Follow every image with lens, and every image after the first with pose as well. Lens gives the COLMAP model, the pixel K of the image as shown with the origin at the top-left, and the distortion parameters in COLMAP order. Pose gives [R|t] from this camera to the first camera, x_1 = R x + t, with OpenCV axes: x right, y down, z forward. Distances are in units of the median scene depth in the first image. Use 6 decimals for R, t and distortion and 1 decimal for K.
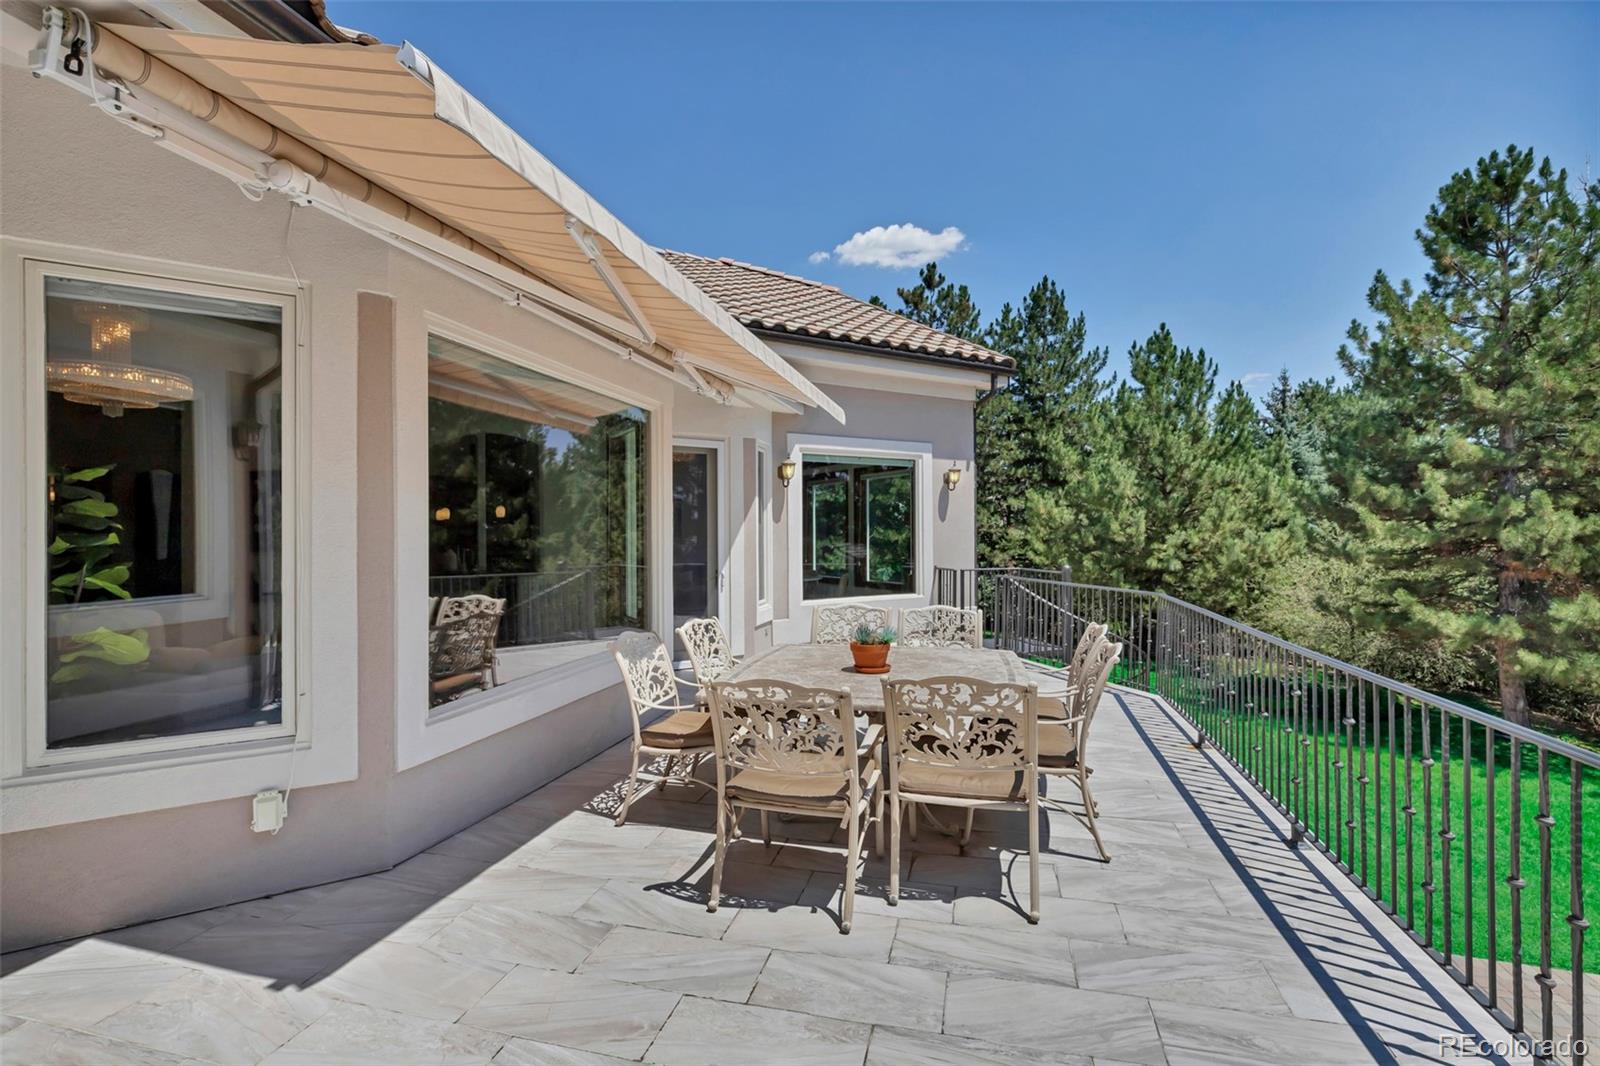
lens RADIAL K [[732.1, 0, 809.9], [0, 732.1, 537.2], [0, 0, 1]] dist [0.006702, -0.000324]
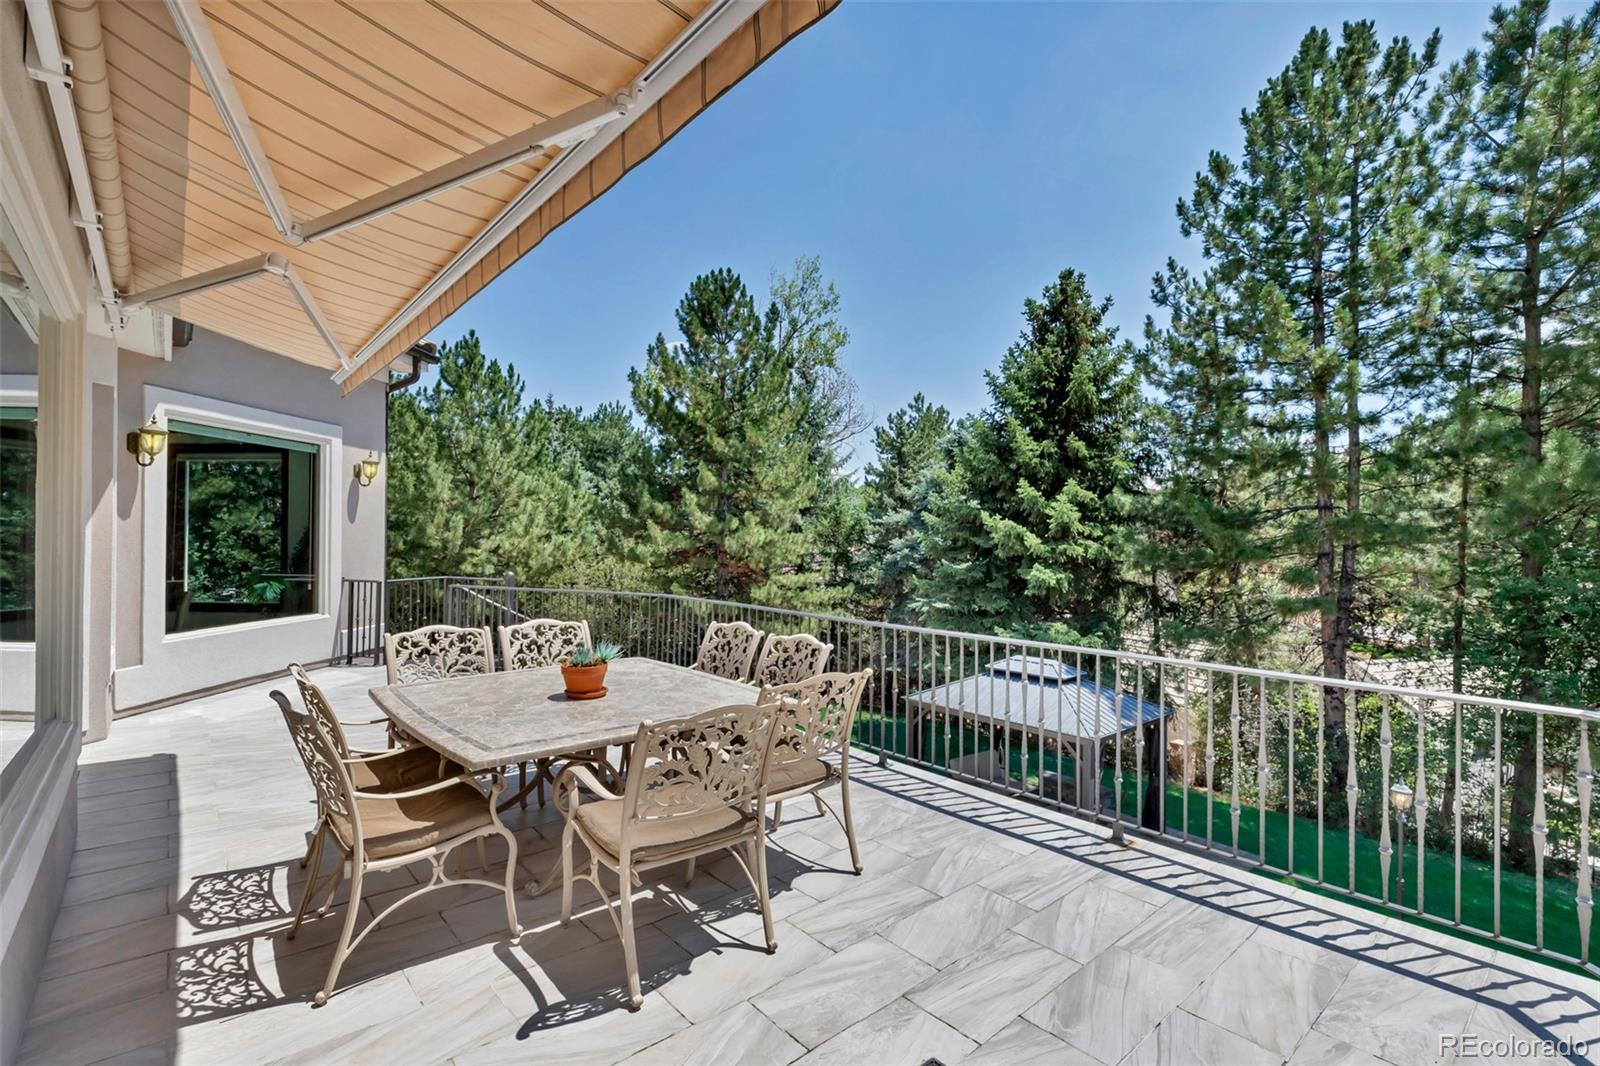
lens RADIAL K [[732.1, 0, 805.1], [0, 732.1, 540.2], [0, 0, 1]] dist [0.006702, -0.000324]
pose [[0.575860, 0.007378, 0.817515, -0.117881], [-0.006307, 0.999970, -0.004581, -0.000822], [-0.817524, -0.002518, 0.575889, 0.065024]]
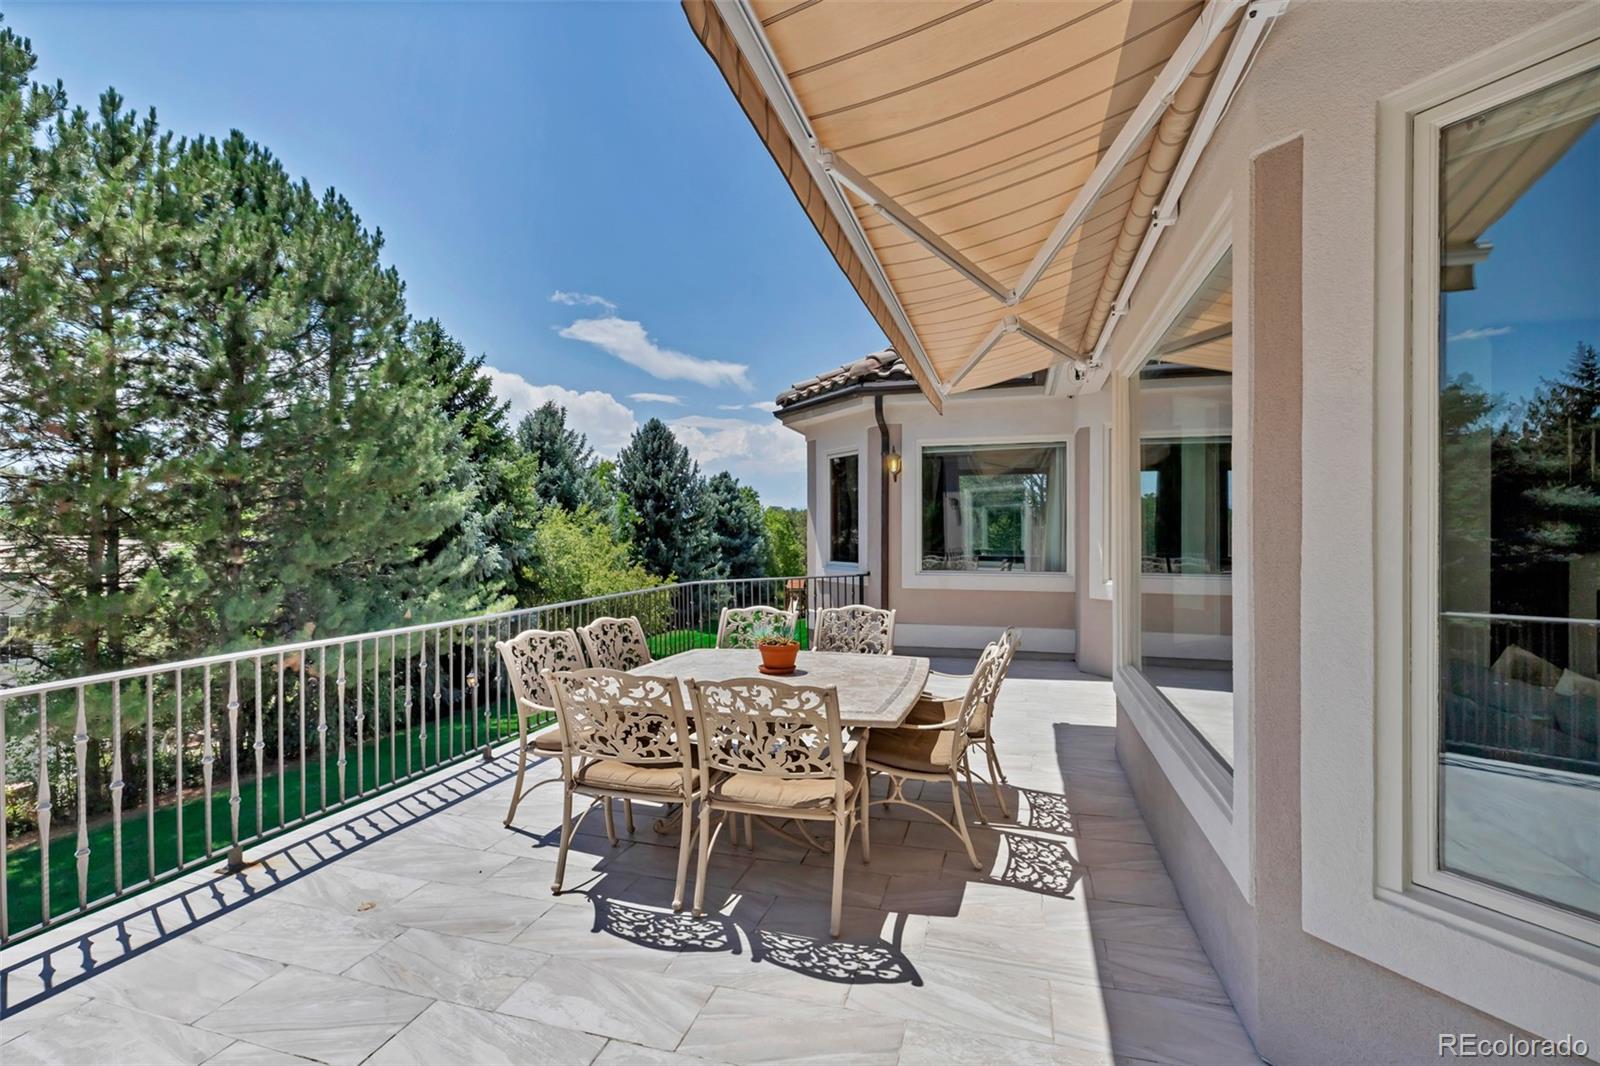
lens RADIAL K [[732.1, 0, 801.8], [0, 732.1, 534.9], [0, 0, 1]] dist [0.006702, -0.000324]
pose [[-0.999141, 0.011706, 0.039756, 0.001800], [0.011900, 0.999918, 0.004649, -0.001492], [-0.039698, 0.005118, -0.999199, 0.473717]]
